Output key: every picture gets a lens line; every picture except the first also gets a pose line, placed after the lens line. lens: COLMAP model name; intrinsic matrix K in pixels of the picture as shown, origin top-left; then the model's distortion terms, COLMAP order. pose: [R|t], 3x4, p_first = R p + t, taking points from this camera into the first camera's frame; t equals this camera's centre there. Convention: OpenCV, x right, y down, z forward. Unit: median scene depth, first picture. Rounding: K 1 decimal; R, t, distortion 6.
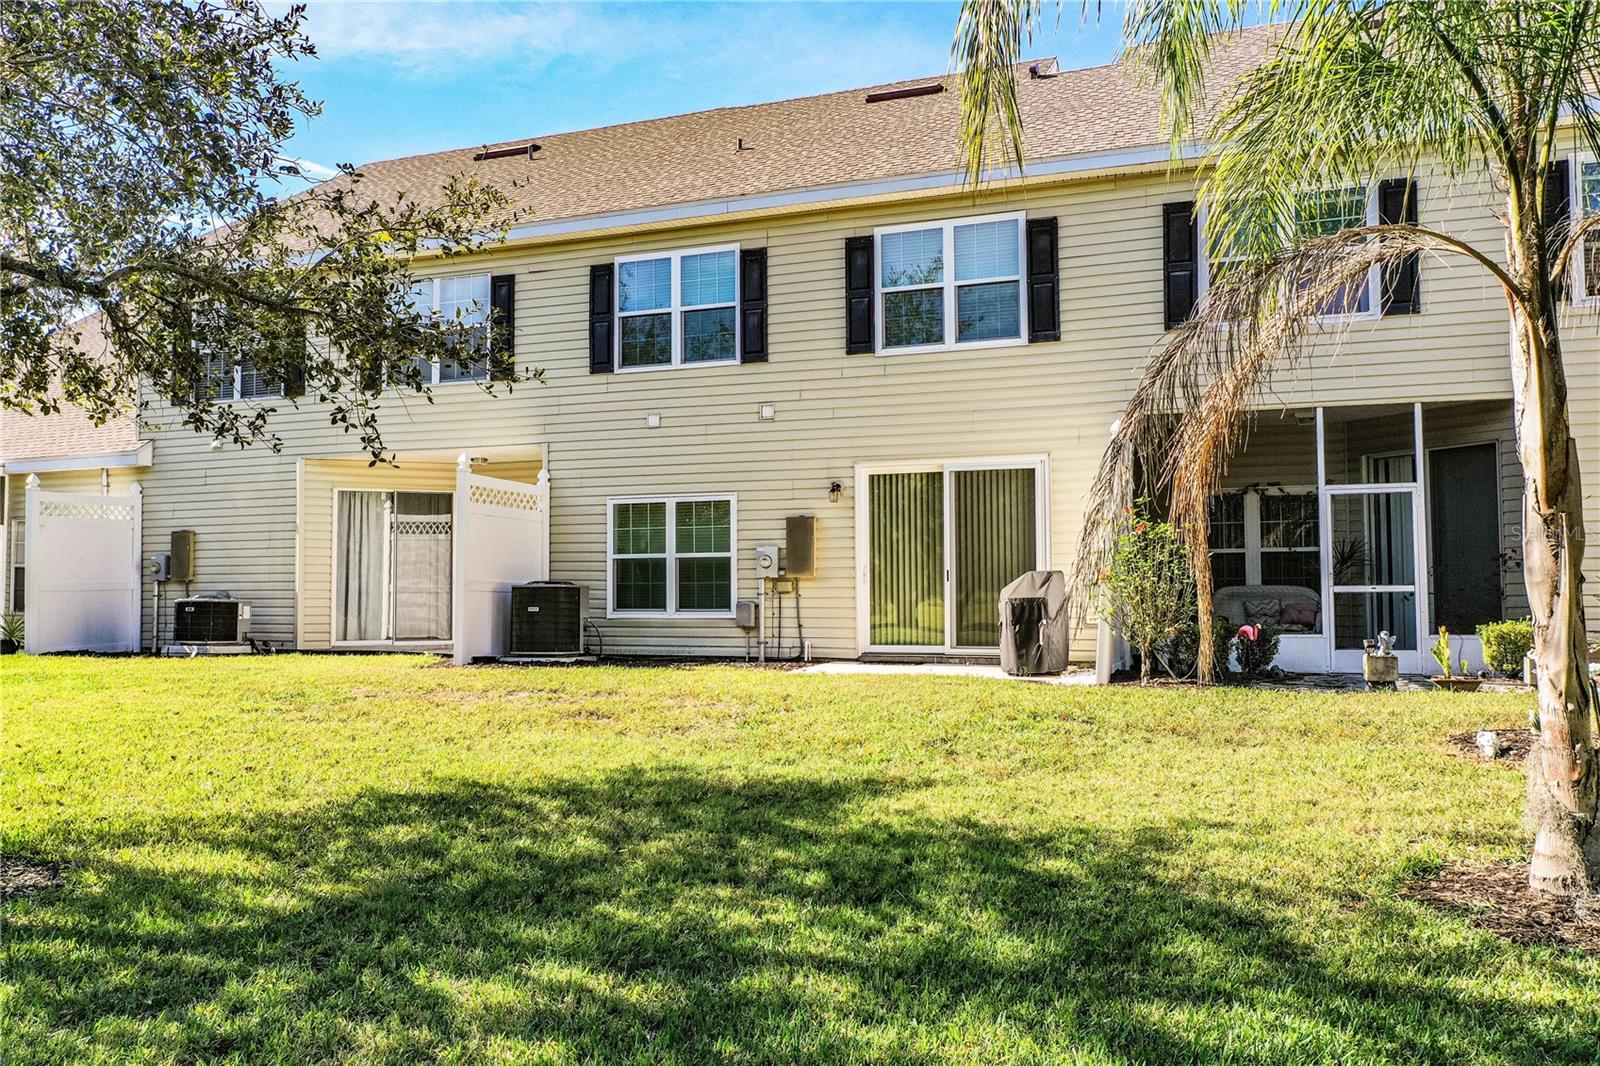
lens RADIAL K [[1254.8, 0, 803.0], [0, 1254.8, 532.9], [0, 0, 1]] dist [-0.009448, 0.016309]
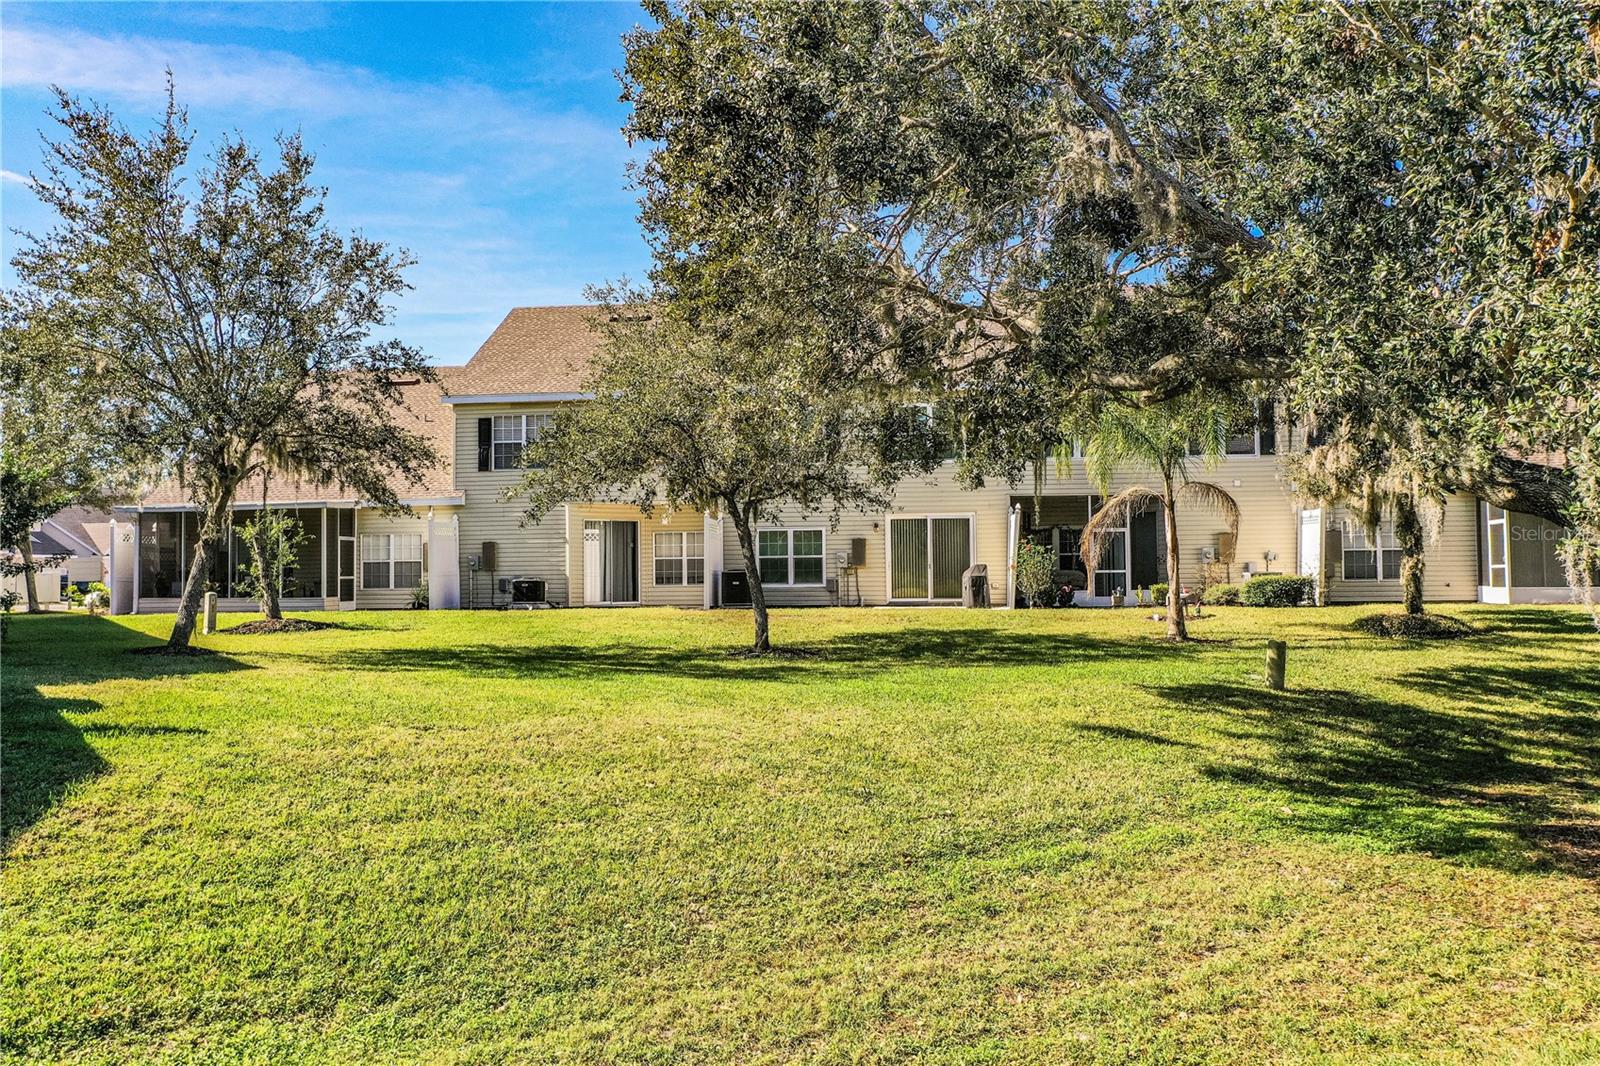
lens RADIAL K [[1254.8, 0, 801.9], [0, 1254.8, 532.8], [0, 0, 1]] dist [-0.009448, 0.016309]
pose [[0.970899, 0.003575, 0.239464, -0.606238], [-0.006316, 0.999923, 0.010683, -0.045136], [-0.239407, -0.011884, 0.970846, -1.042408]]
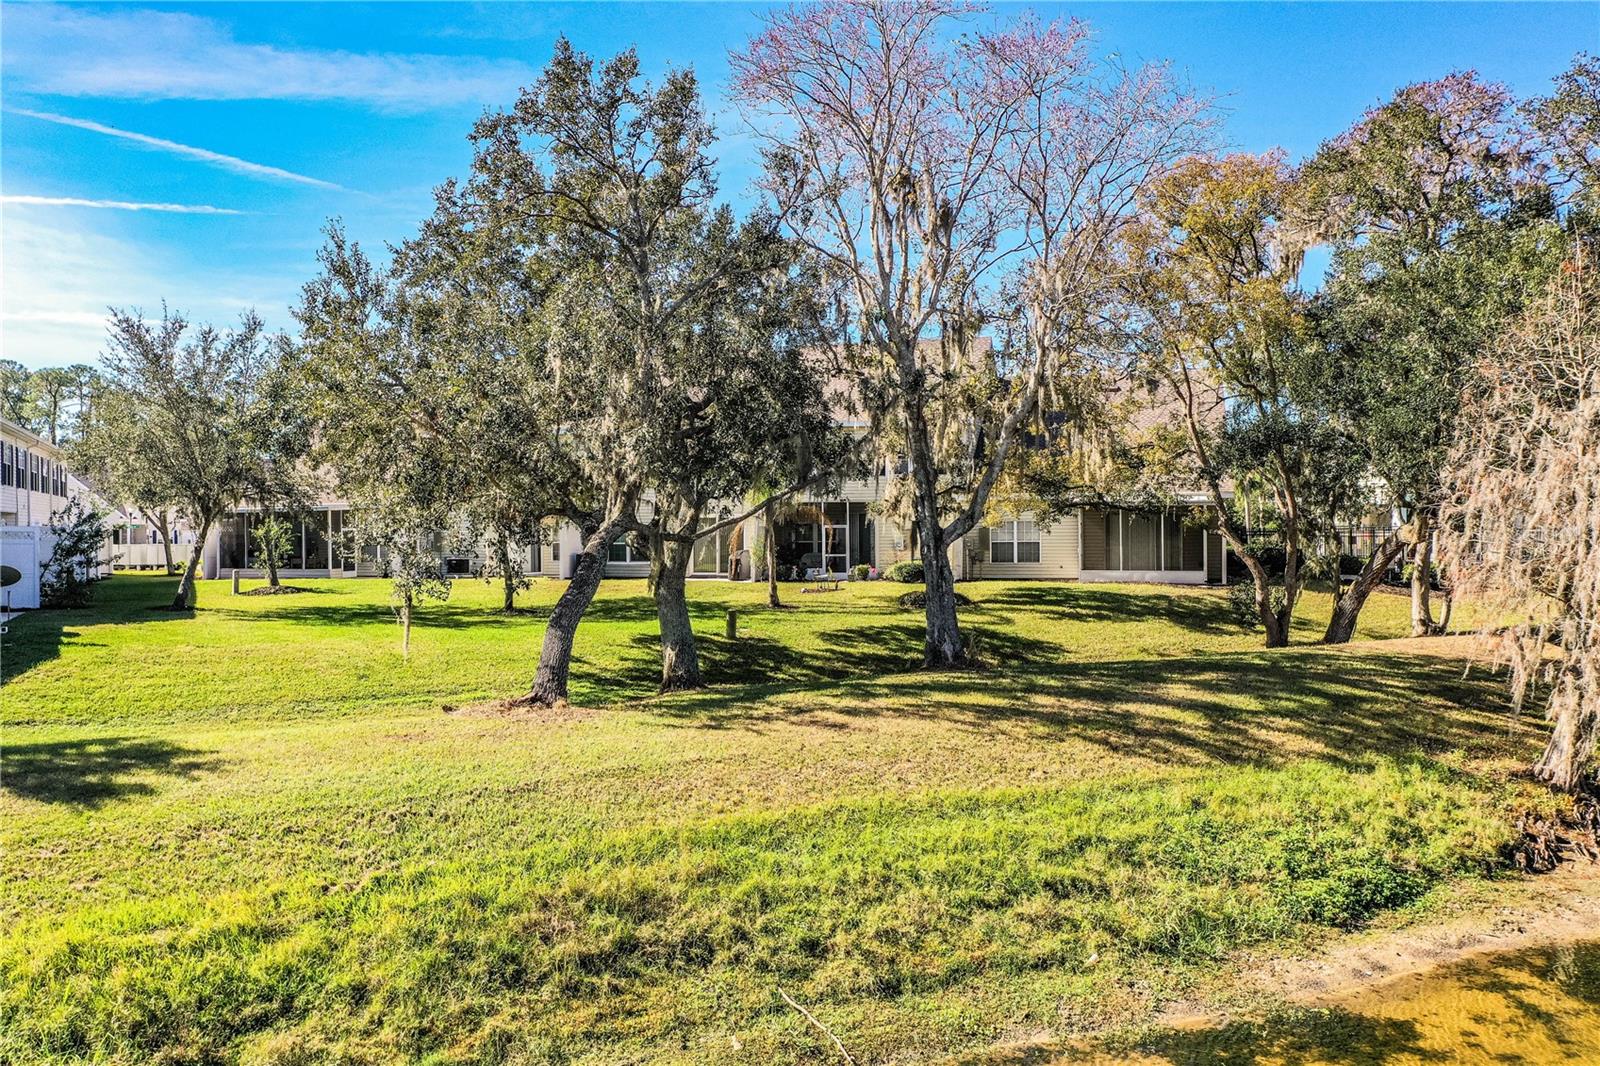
lens RADIAL K [[1254.8, 0, 798.5], [0, 1254.8, 535.3], [0, 0, 1]] dist [-0.009448, 0.016309]
pose [[0.996456, -0.005003, 0.083968, 0.051050], [0.000234, 0.998391, 0.056710, -0.178580], [-0.084116, -0.056489, 0.994853, -2.103545]]
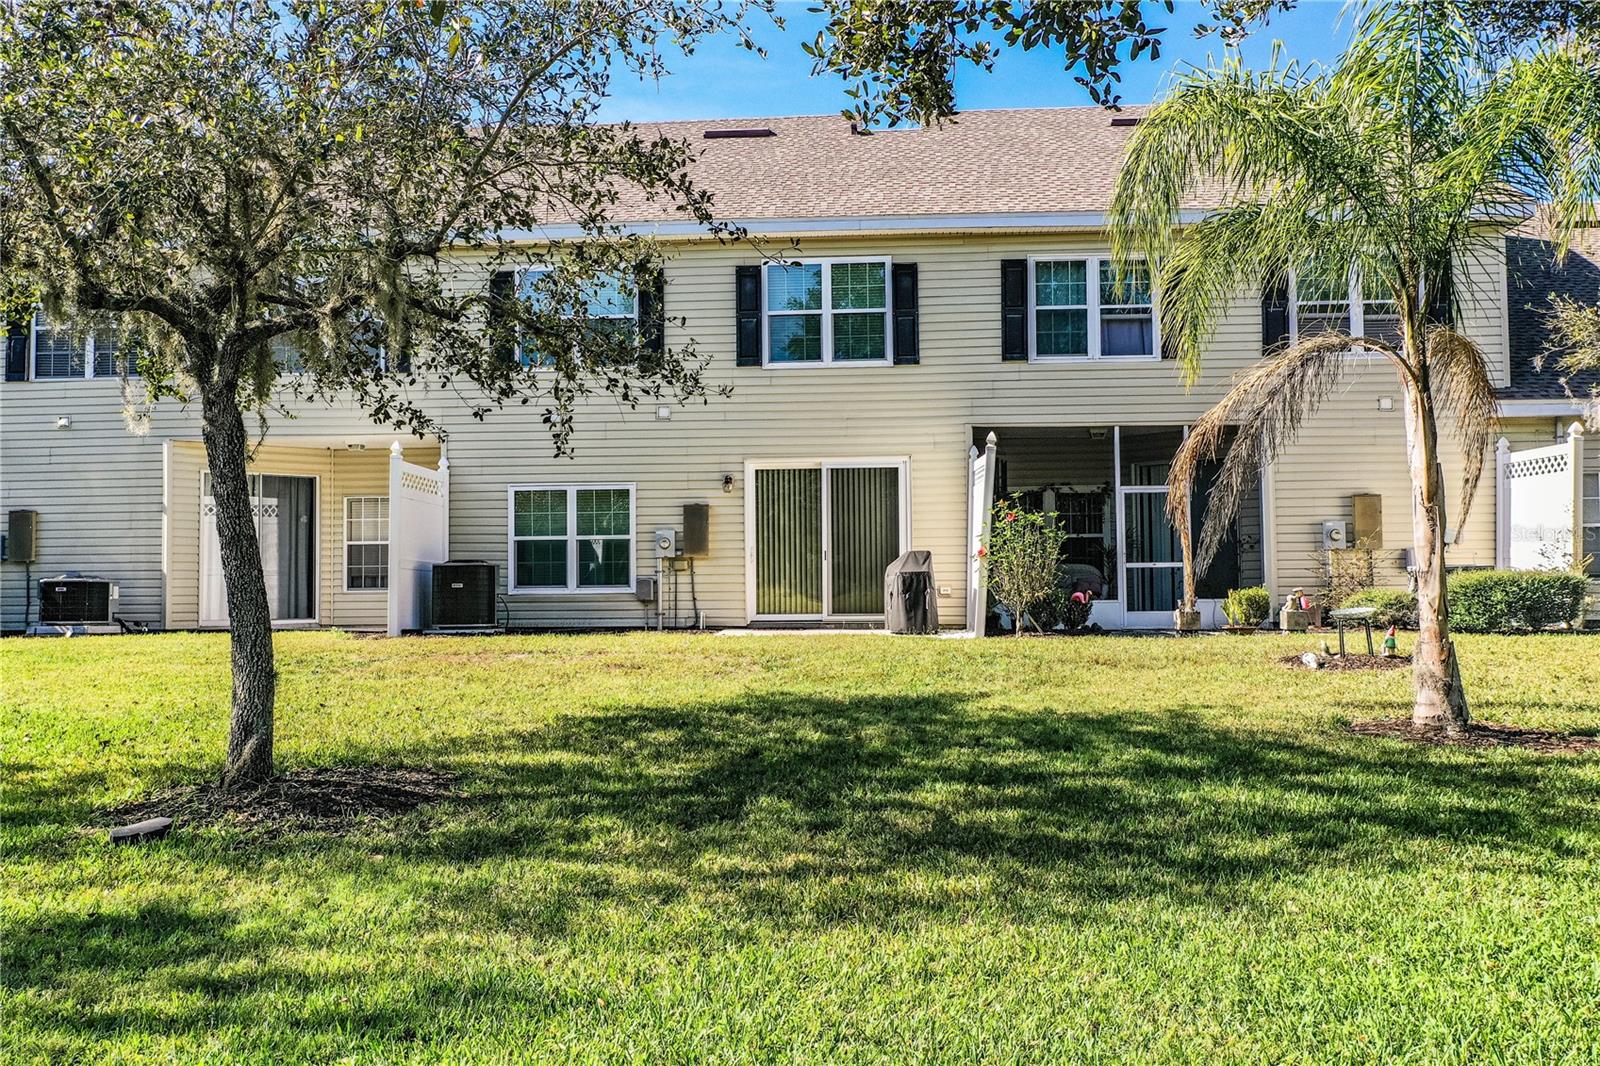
lens RADIAL K [[1254.8, 0, 799.4], [0, 1254.8, 535.1], [0, 0, 1]] dist [-0.009448, 0.016309]
pose [[0.956326, 0.007381, 0.292210, -0.249411], [-0.009557, 0.999936, 0.006021, 0.007358], [-0.292147, -0.008550, 0.956335, -0.133925]]
